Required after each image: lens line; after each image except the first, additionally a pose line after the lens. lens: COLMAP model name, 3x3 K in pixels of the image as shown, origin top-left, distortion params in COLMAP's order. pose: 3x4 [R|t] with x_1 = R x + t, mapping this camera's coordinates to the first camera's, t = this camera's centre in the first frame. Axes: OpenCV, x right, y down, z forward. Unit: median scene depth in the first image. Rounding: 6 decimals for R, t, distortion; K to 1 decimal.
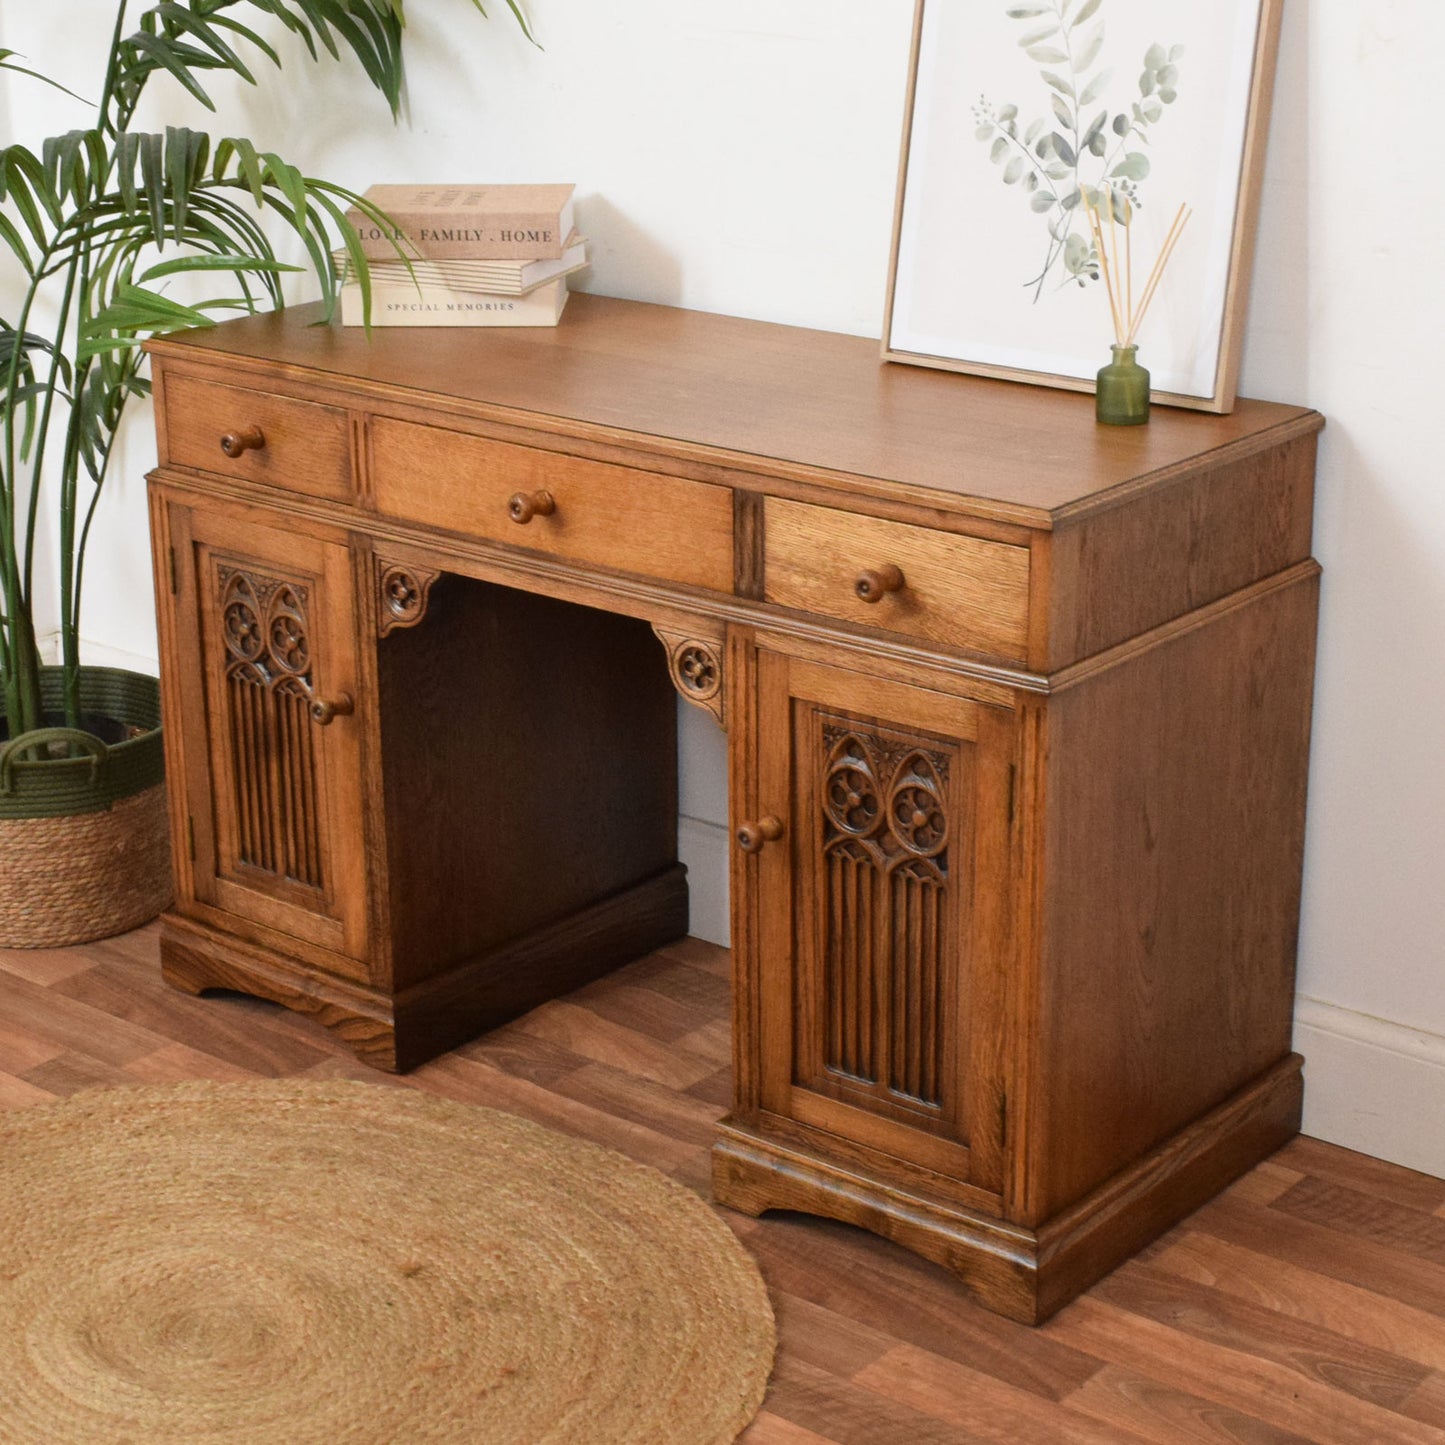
lens RADIAL K [[2994.5, 0, 722.6], [0, 2994.5, 669.1], [0, 0, 1]] dist [-0.040277, 0.162140]
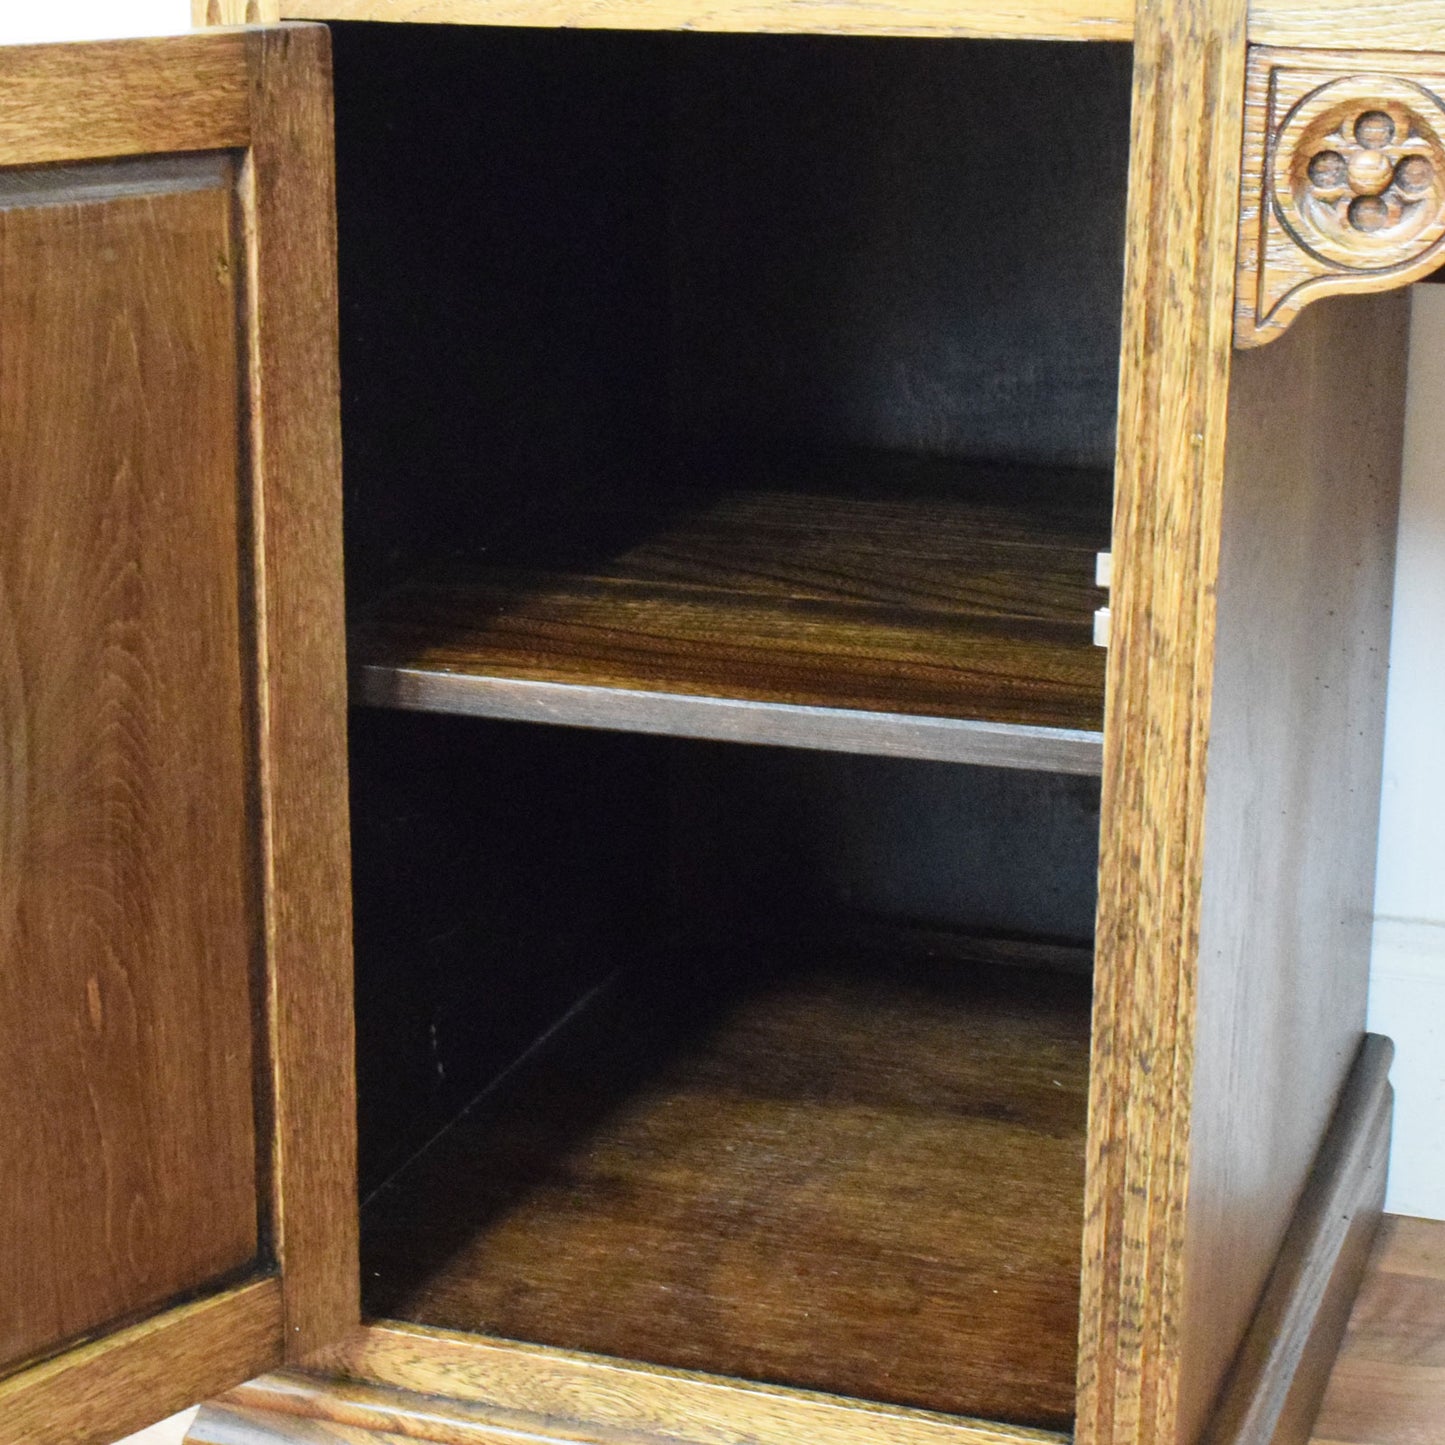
lens RADIAL K [[3352.3, 0, 685.8], [0, 3352.3, 648.7], [0, 0, 1]] dist [-0.061651, 0.368331]
pose [[0.931982, -0.077146, 0.354201, -0.314021], [0.099750, 0.993950, -0.045979, 0.032017], [-0.348511, 0.078183, 0.934038, 0.781152]]
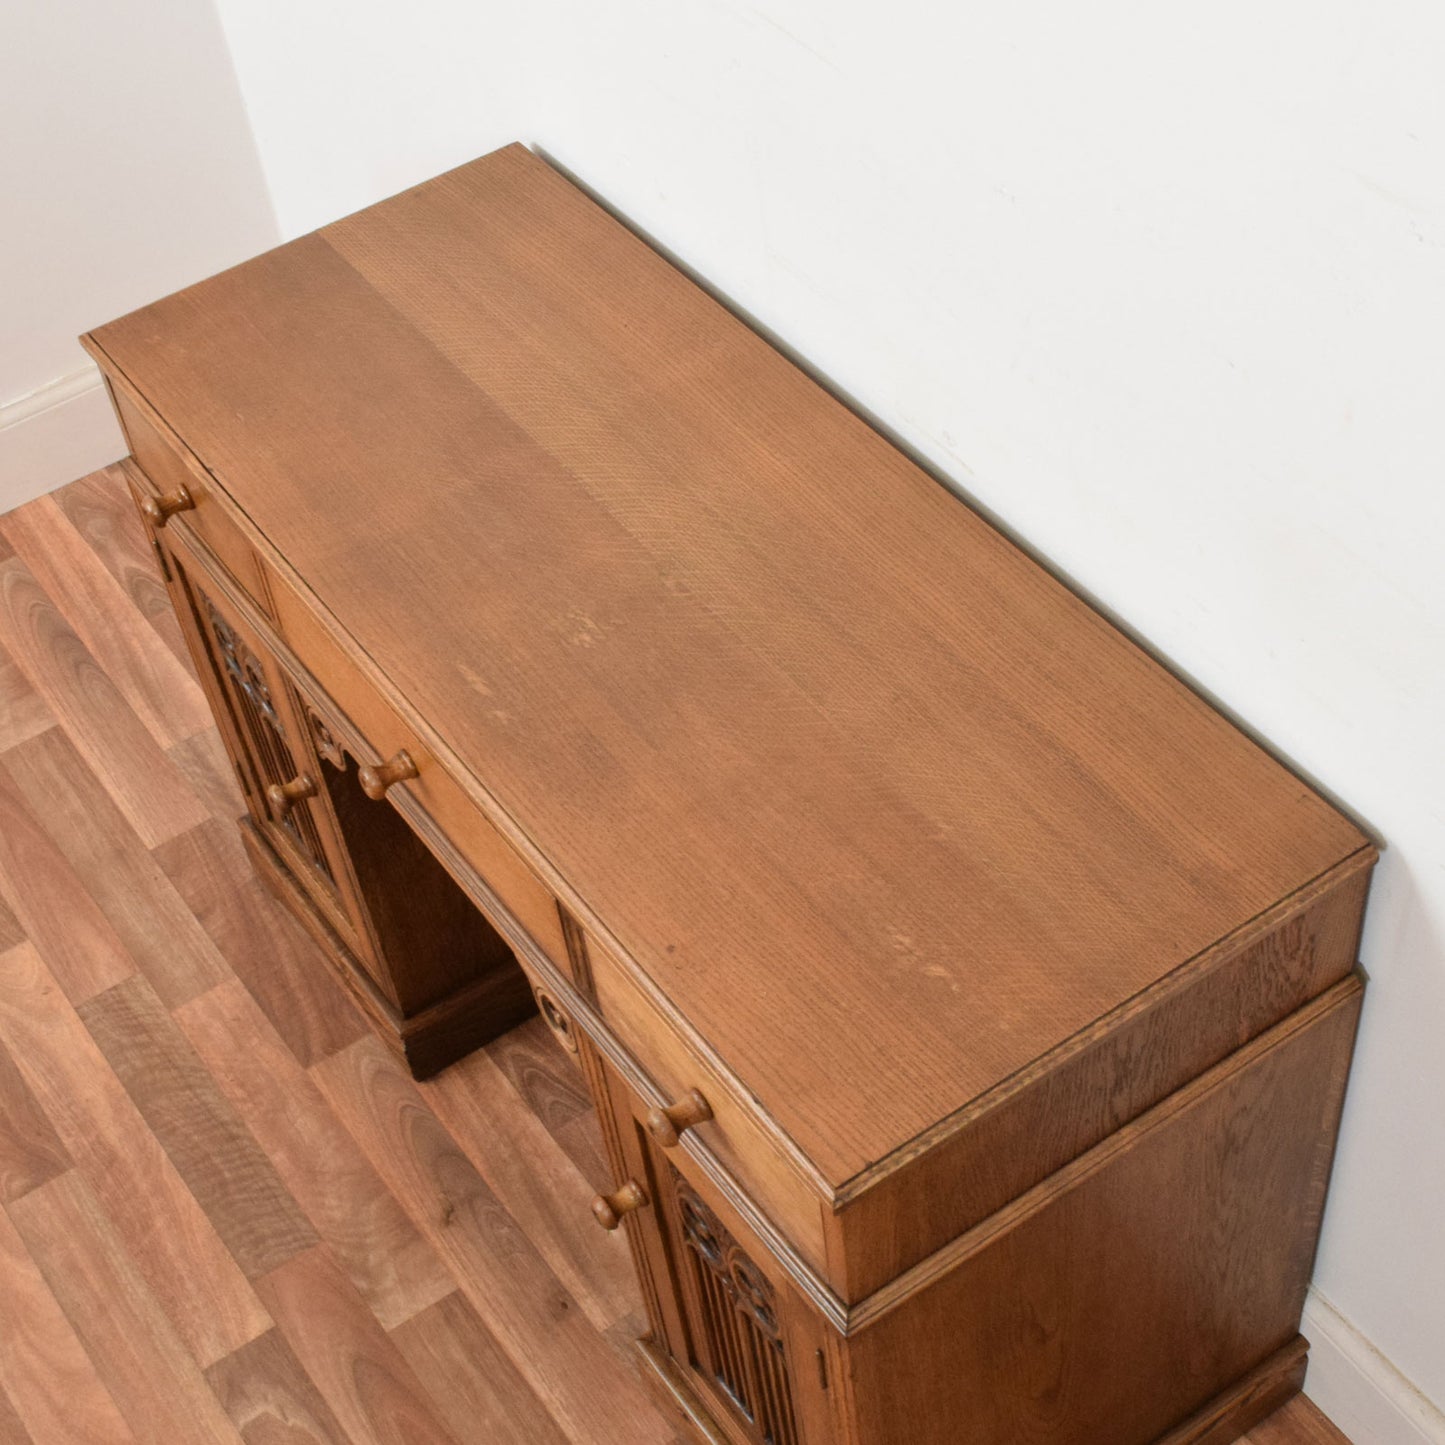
lens RADIAL K [[2377.0, 0, 772.5], [0, 2377.0, 855.5], [0, 0, 1]] dist [-0.035543, -0.063419]
pose [[0.962453, 0.153802, -0.223672, 0.190675], [-0.014964, 0.852804, 0.522017, -0.385378], [0.271035, -0.499069, 0.823085, 0.491952]]
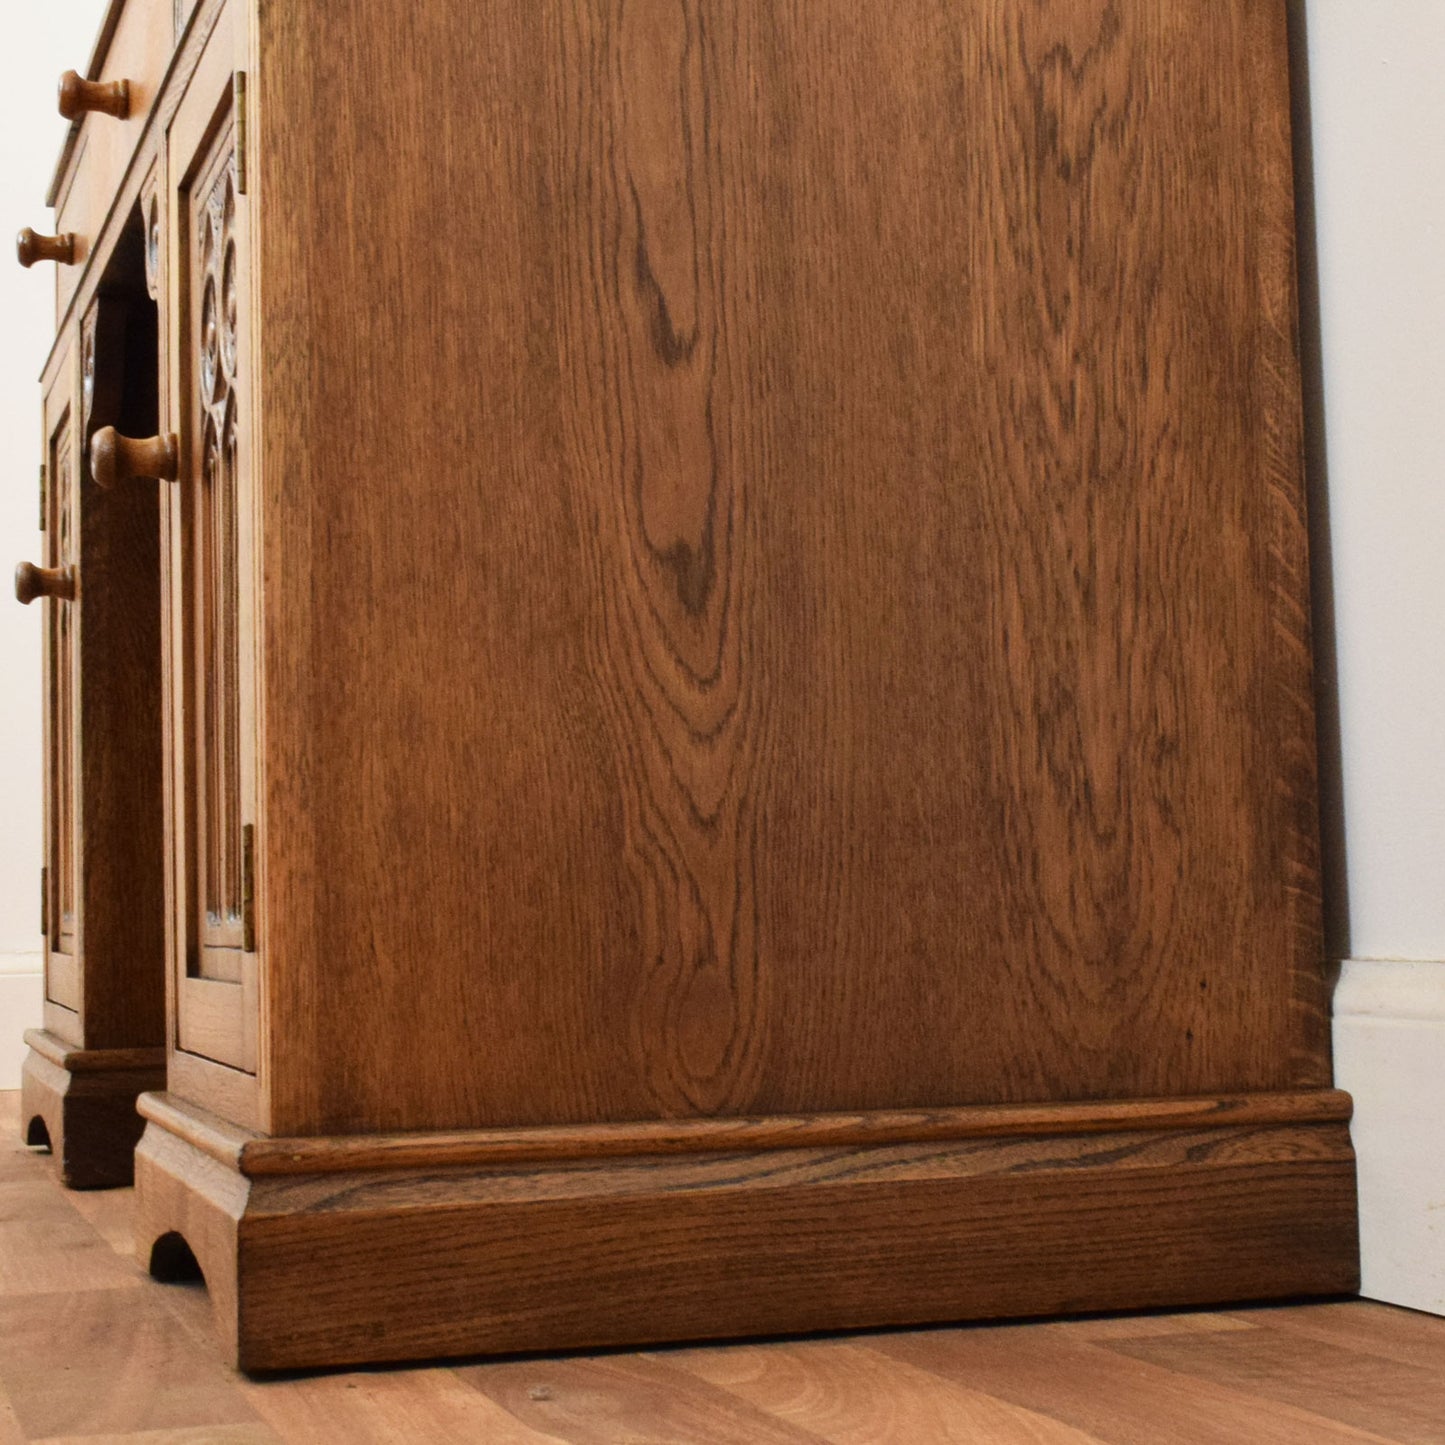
lens RADIAL K [[2889.5, 0, 691.2], [0, 2889.5, 614.3], [0, 0, 1]] dist [-0.023368, 0.045261]
pose [[0.835718, -0.061967, -0.545651, 0.375133], [-0.160770, 0.922472, -0.350997, 0.245444], [0.525098, 0.381059, 0.760964, 0.658907]]
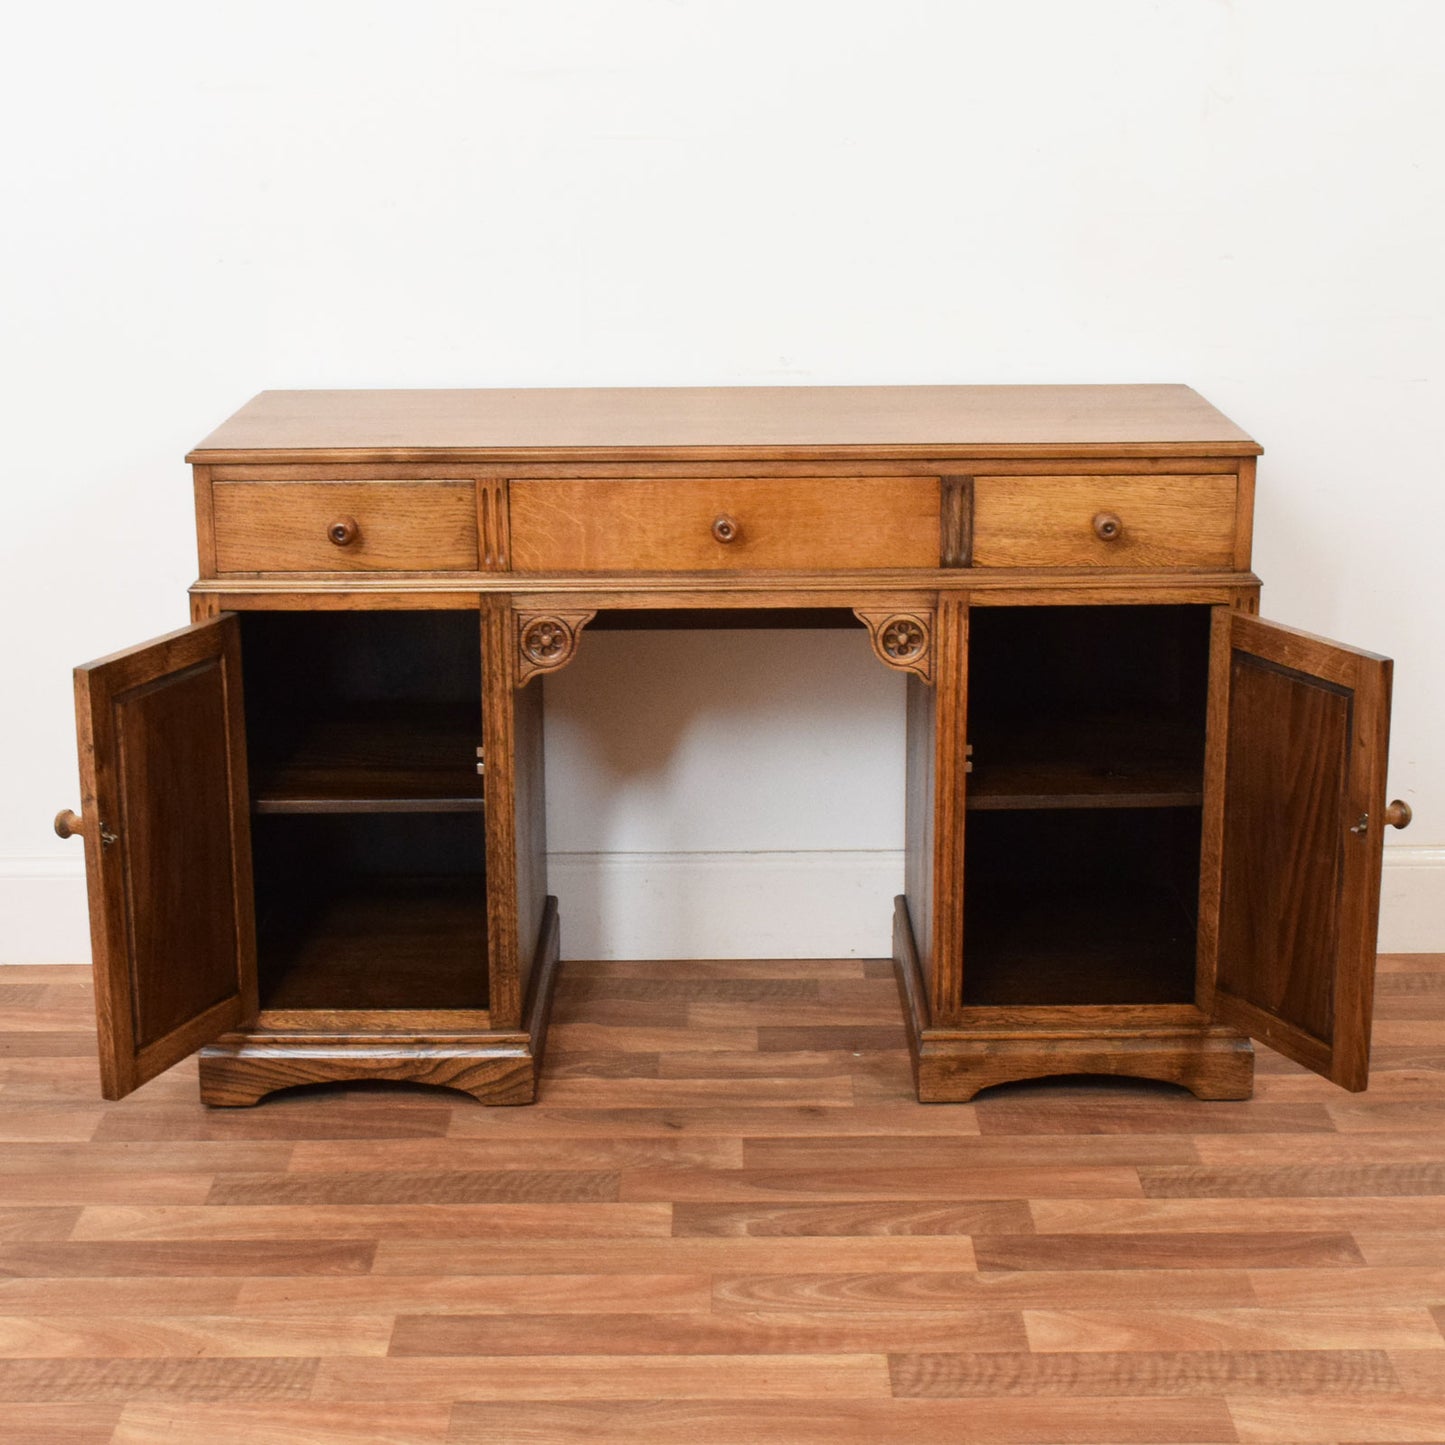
lens RADIAL K [[2726.3, 0, 722.5], [0, 2726.3, 722.5], [0, 0, 1]] dist [-0.040156, 0.190973]
pose [[0.768014, -0.159069, 0.620364, -0.733465], [0.201189, 0.979550, 0.002096, 0.015695], [-0.608011, 0.123201, 0.784311, 0.205067]]
